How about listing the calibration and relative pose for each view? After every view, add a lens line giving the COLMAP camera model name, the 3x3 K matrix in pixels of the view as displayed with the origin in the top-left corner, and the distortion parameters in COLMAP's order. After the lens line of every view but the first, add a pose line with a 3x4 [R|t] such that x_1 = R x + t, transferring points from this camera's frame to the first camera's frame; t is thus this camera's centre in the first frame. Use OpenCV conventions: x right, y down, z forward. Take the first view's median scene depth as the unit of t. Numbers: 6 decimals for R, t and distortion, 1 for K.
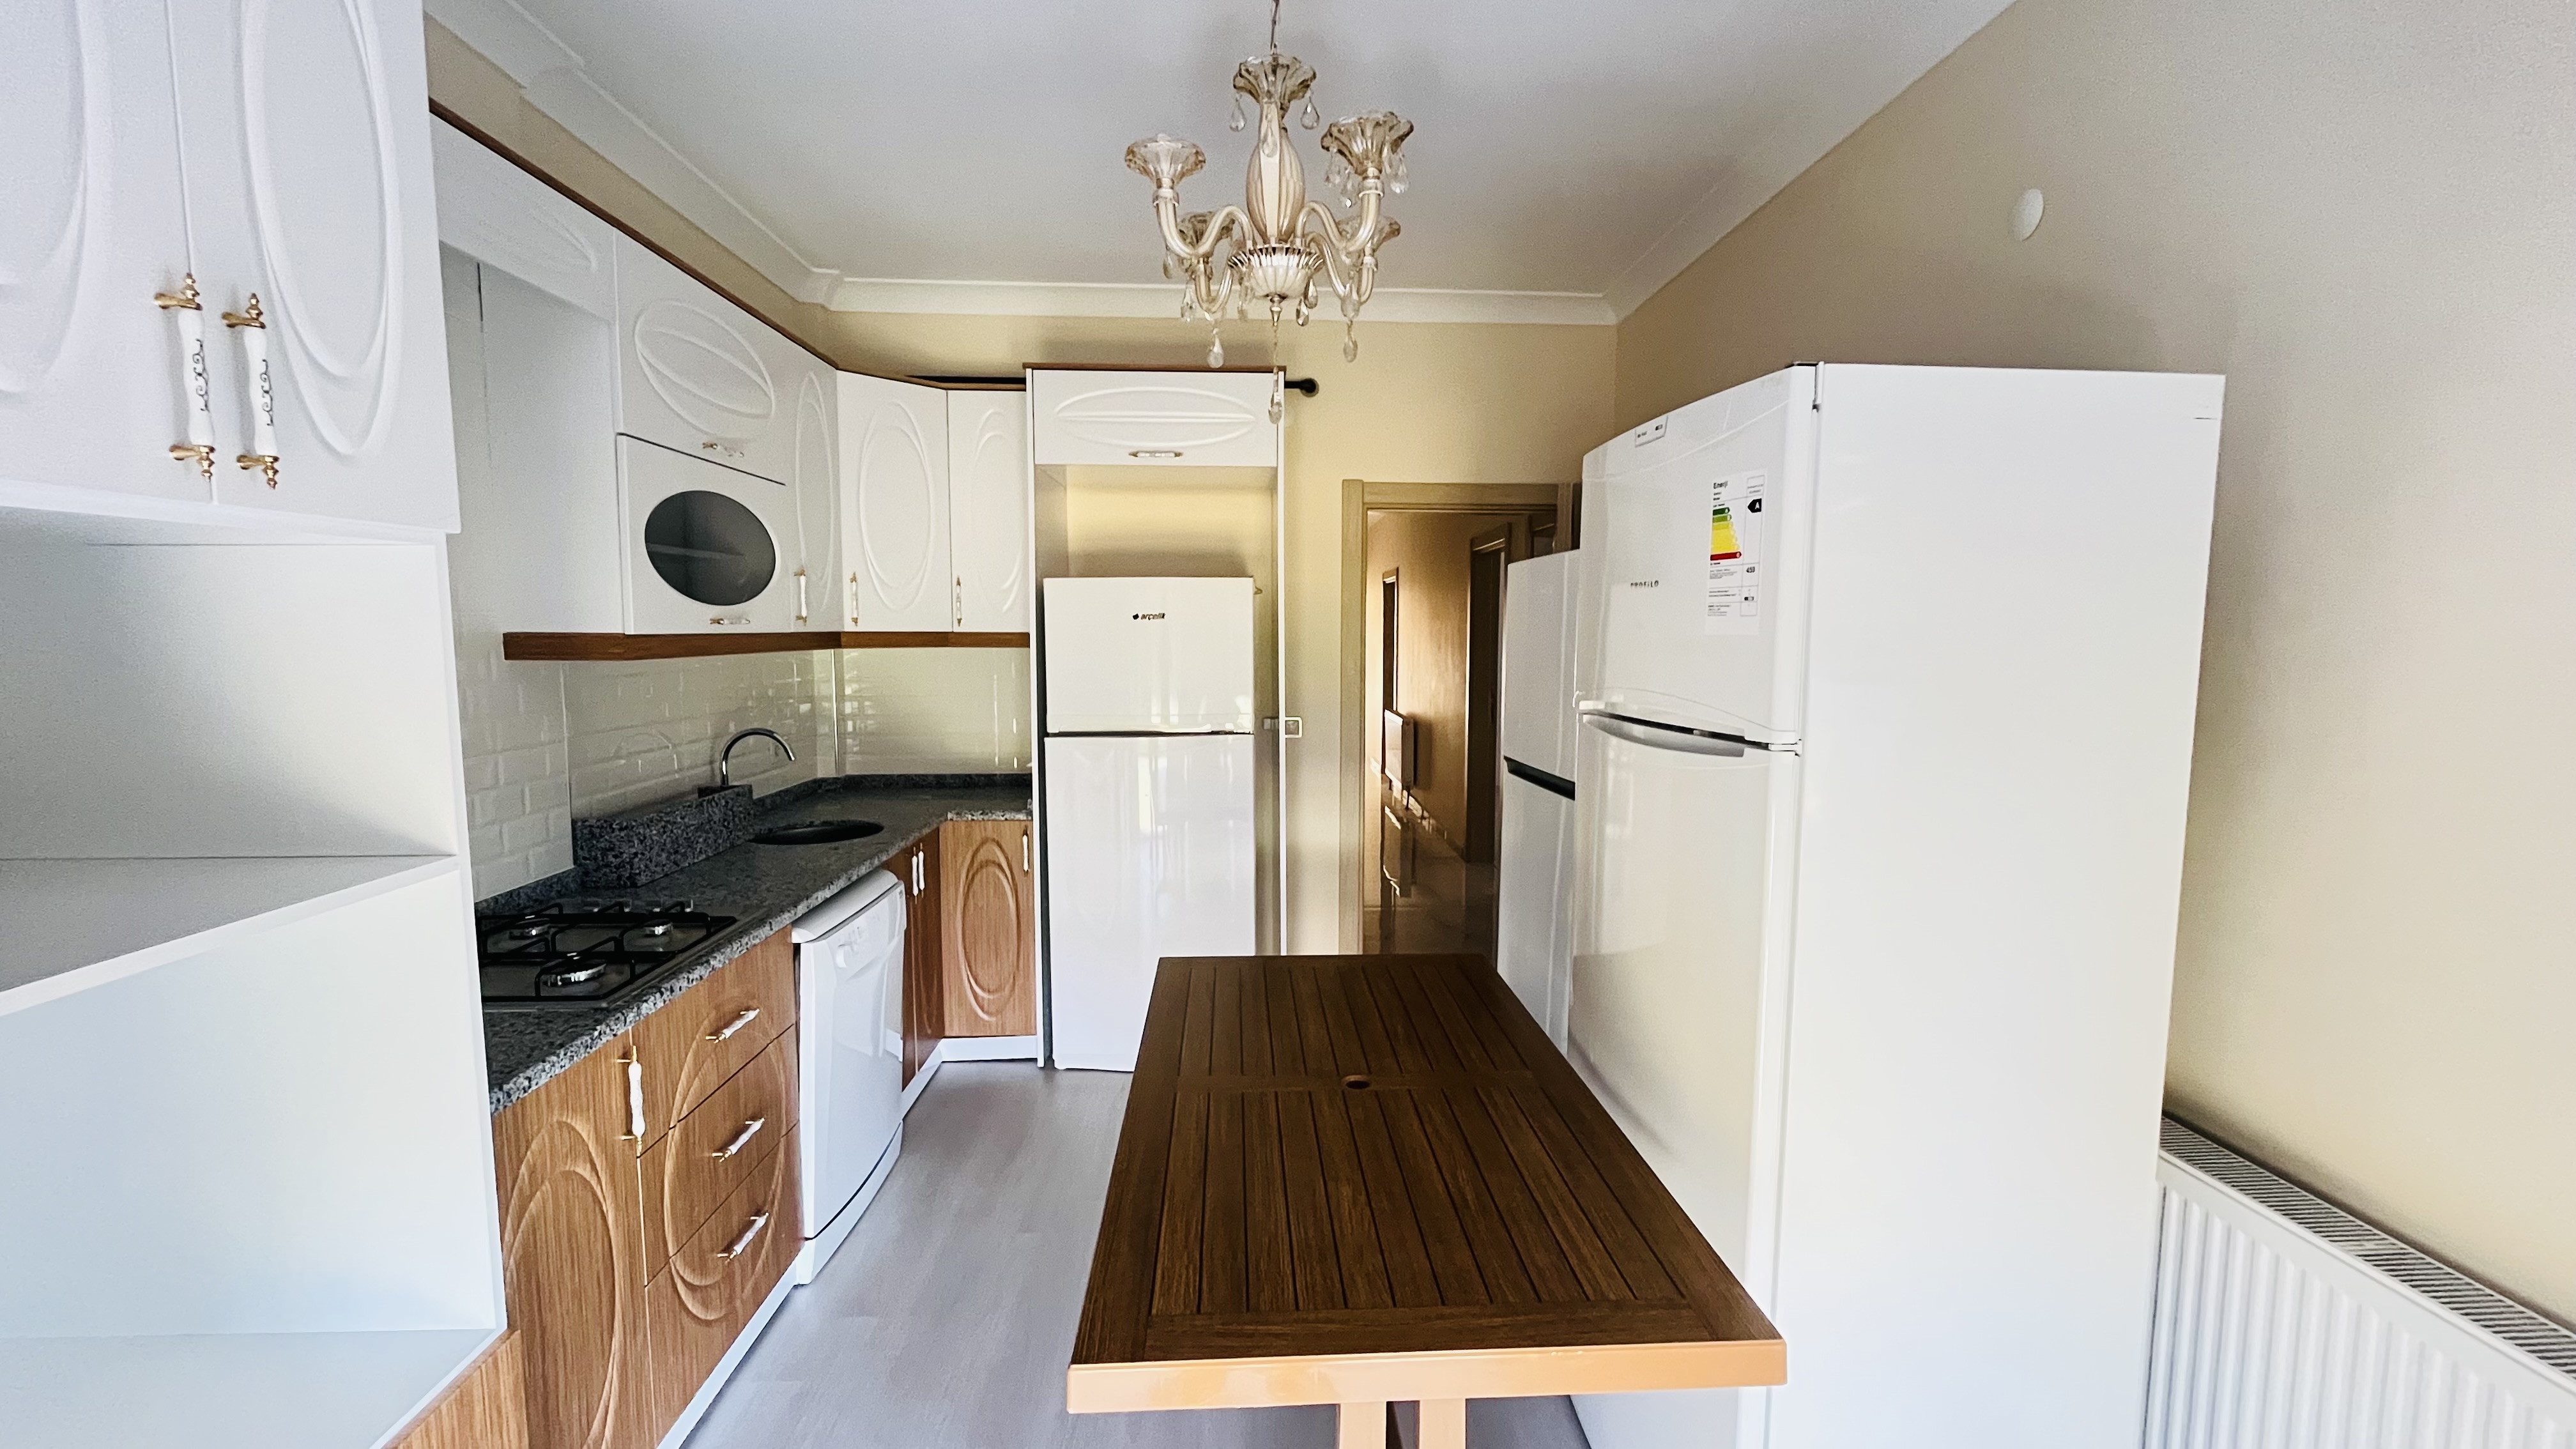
lens RADIAL K [[1040.2, 0, 1303.3], [0, 1040.2, 739.2], [0, 0, 1]] dist [-0.002041, -0.000060]
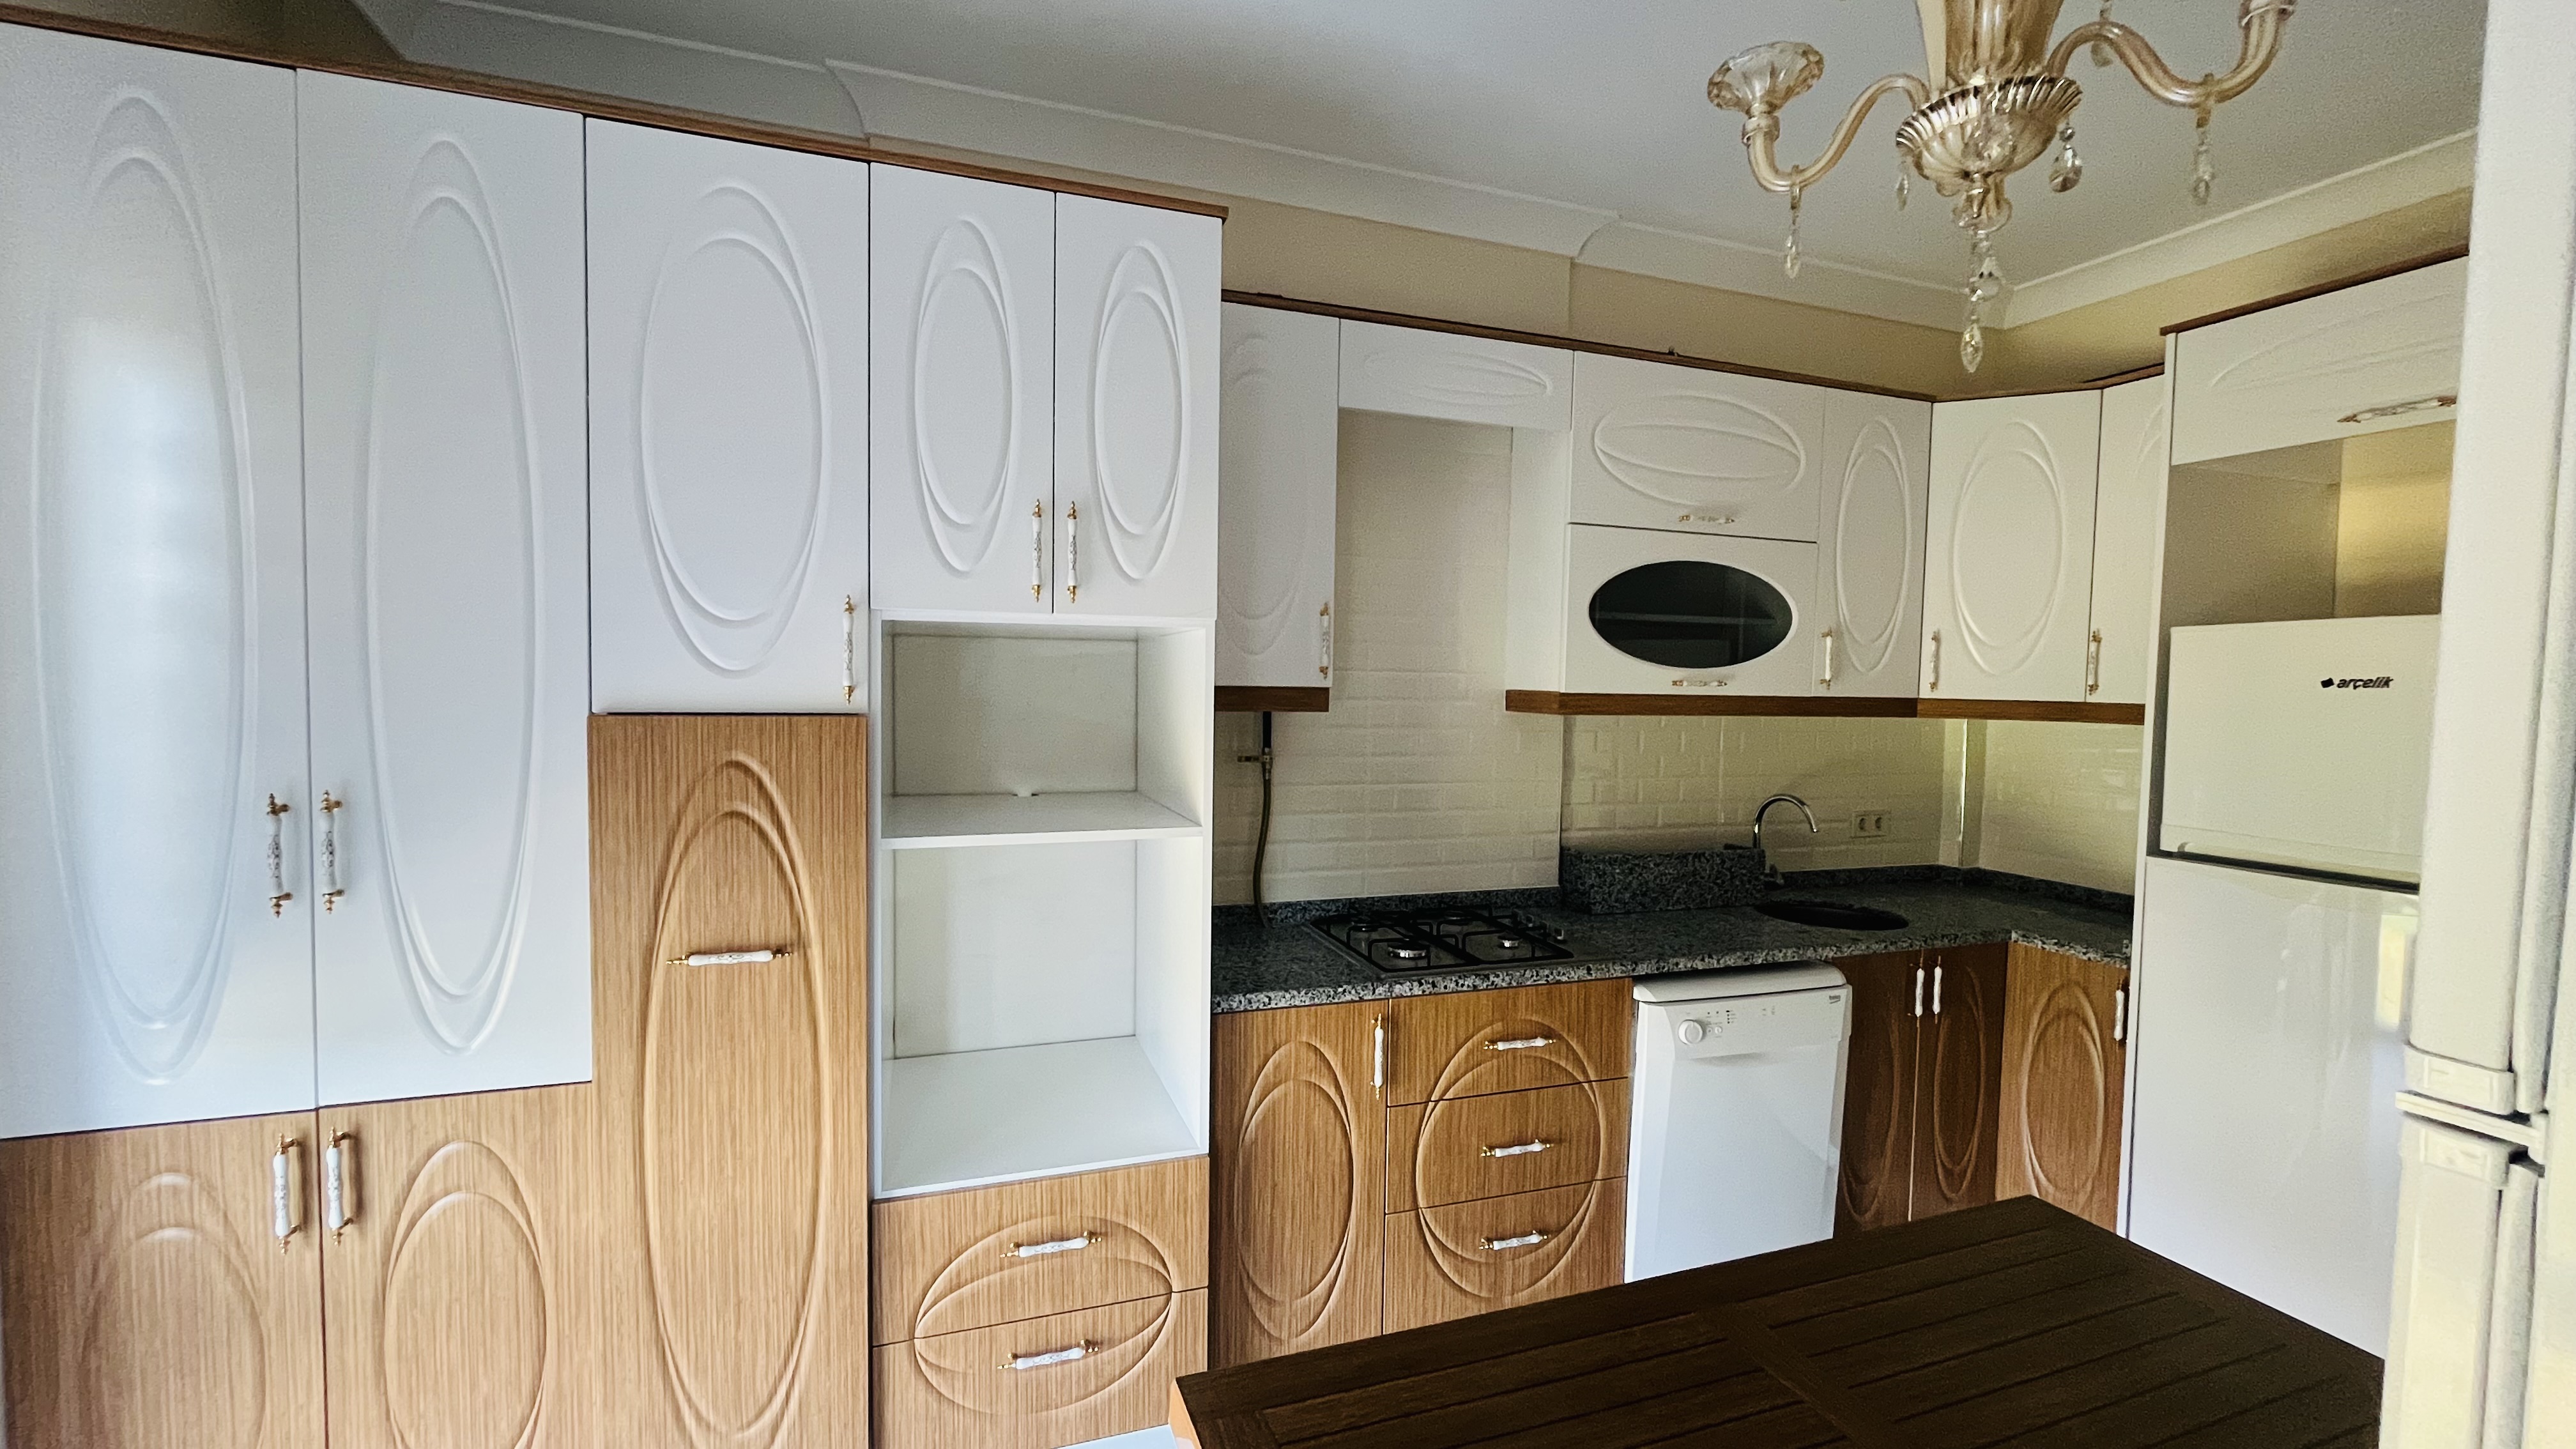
lens RADIAL K [[1040.2, 0, 1269.6], [0, 1040.2, 727.8], [0, 0, 1]] dist [-0.002041, -0.000060]
pose [[0.268085, 0.043519, -0.962412, 0.343249], [-0.120055, 0.992701, 0.011447, -0.031006], [0.955886, 0.112473, 0.271353, 0.326660]]
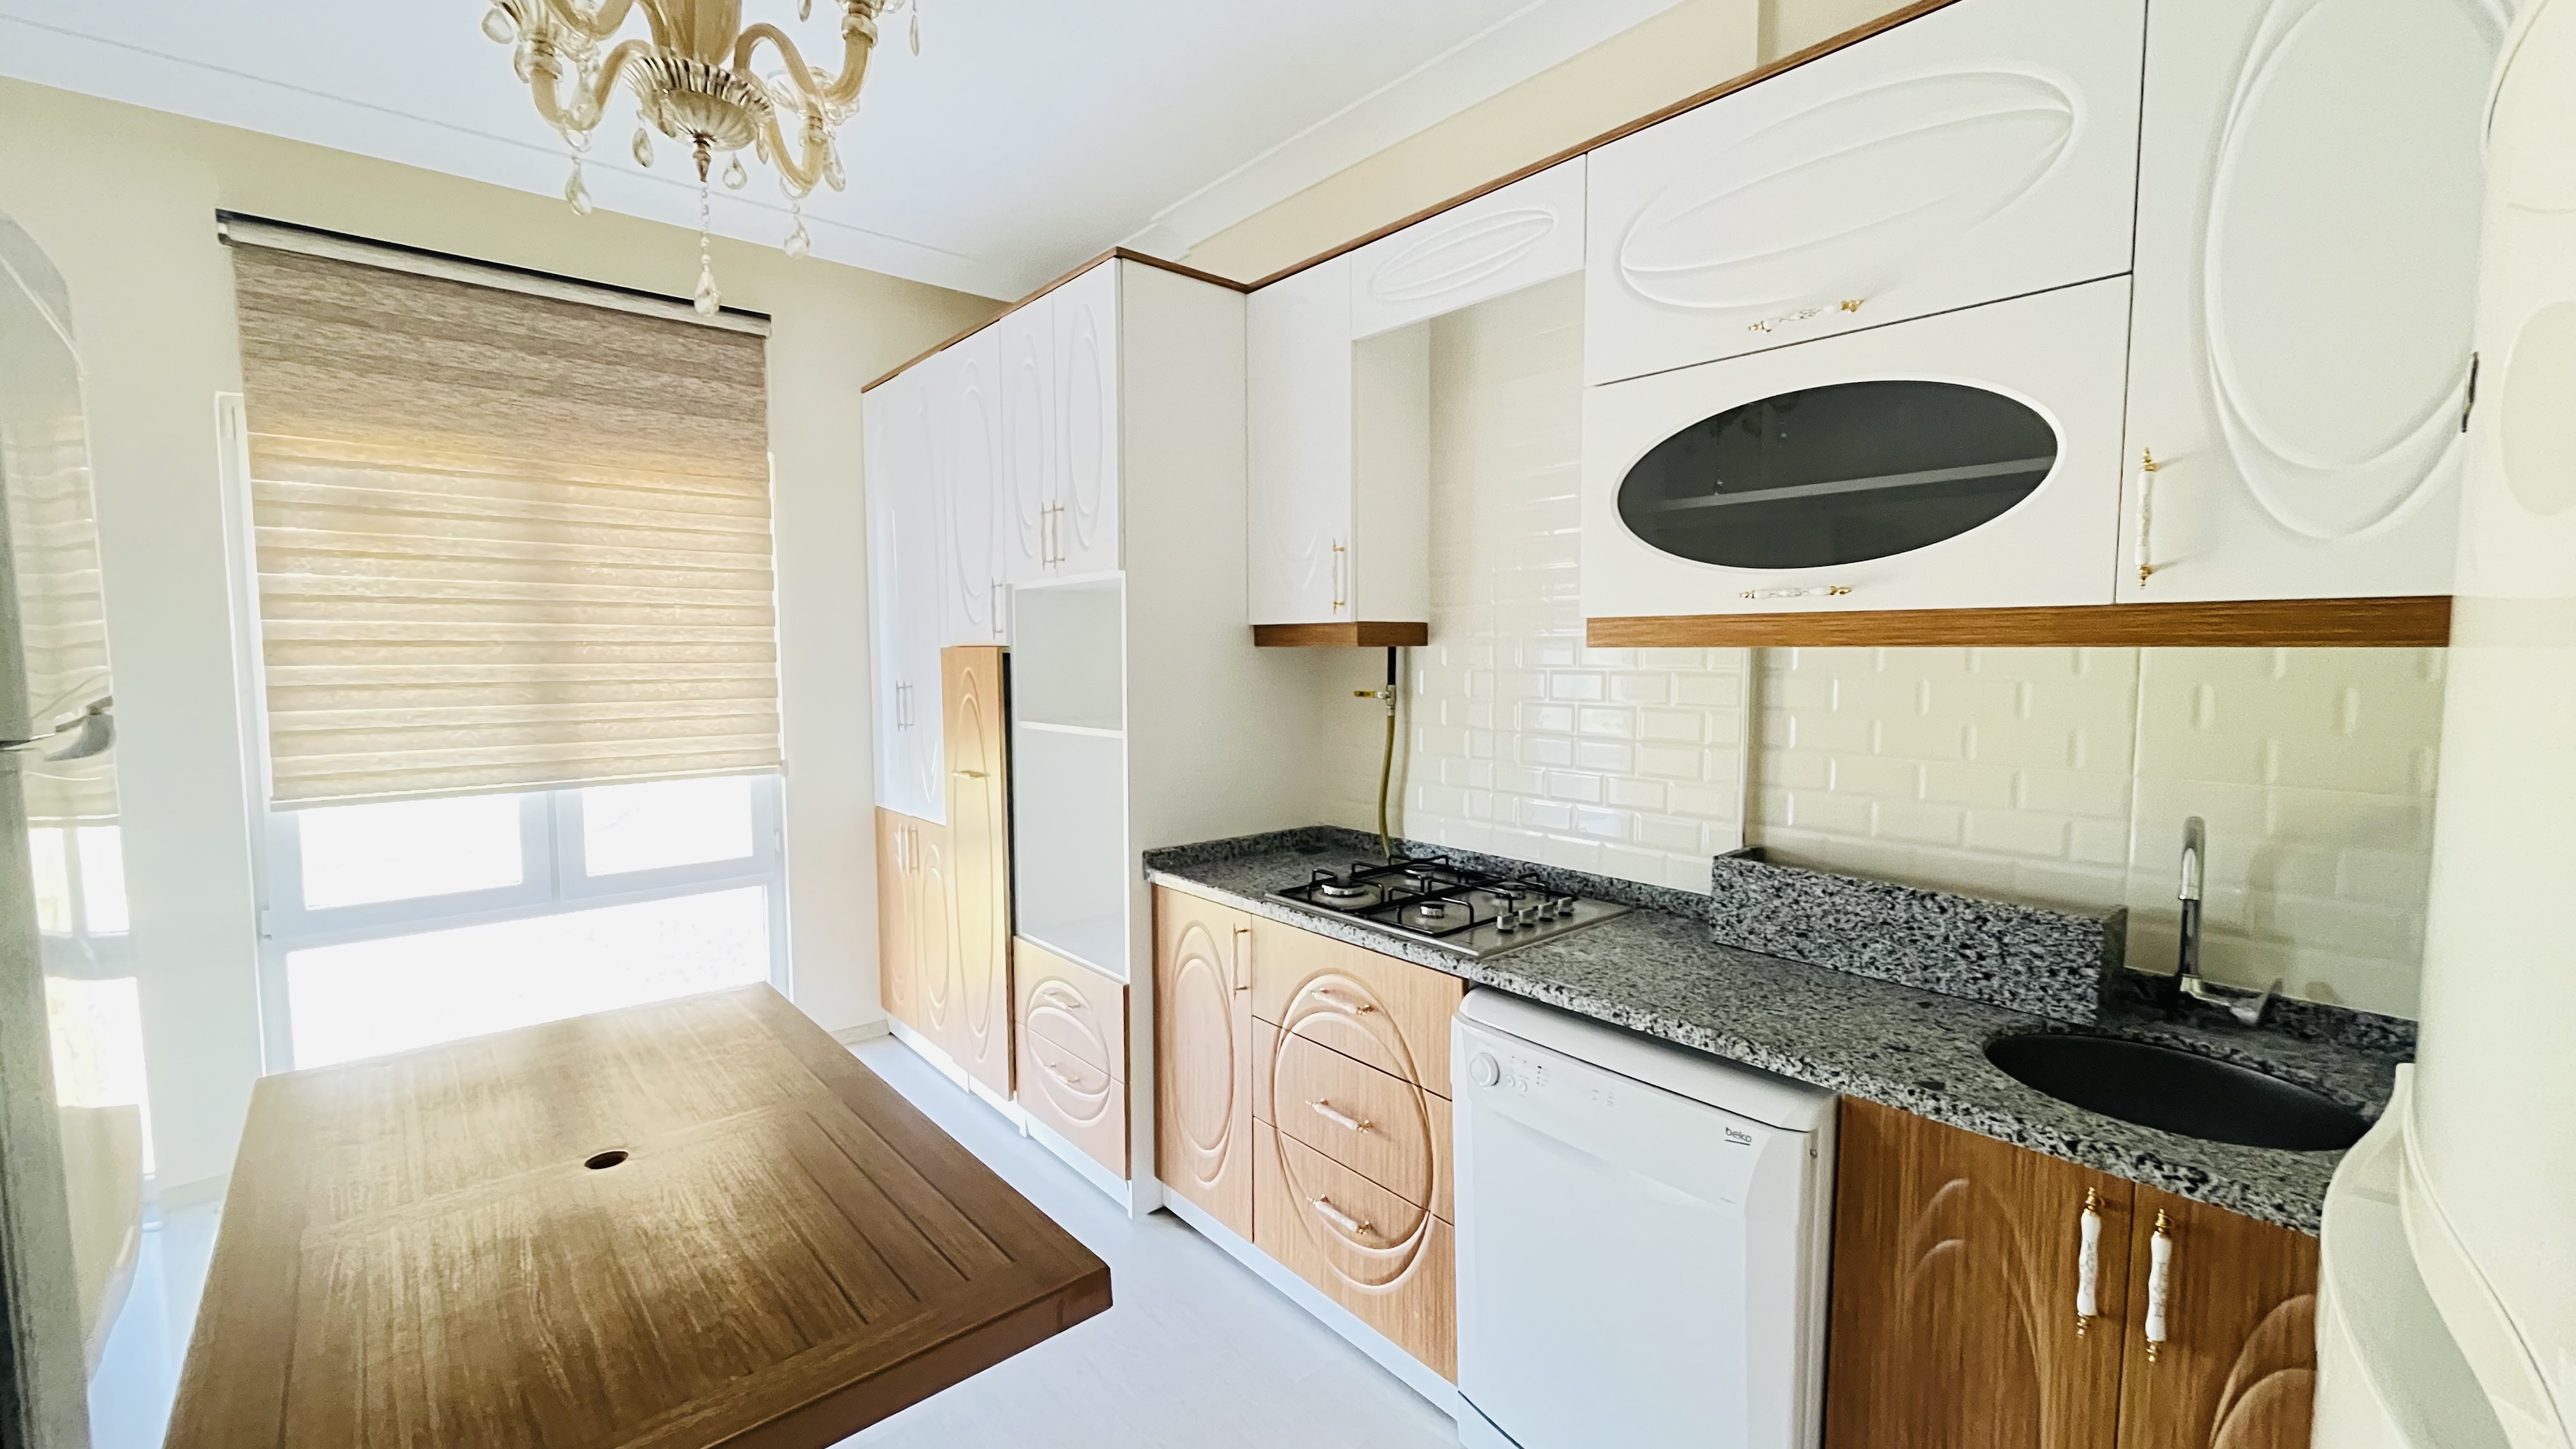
lens RADIAL K [[1040.2, 0, 1269.9], [0, 1040.2, 727.4], [0, 0, 1]] dist [-0.002041, -0.000060]
pose [[-0.795549, 0.045139, -0.604206, 0.085155], [-0.066750, 0.984621, 0.161448, -0.117715], [0.602201, 0.168770, -0.780301, 1.359091]]
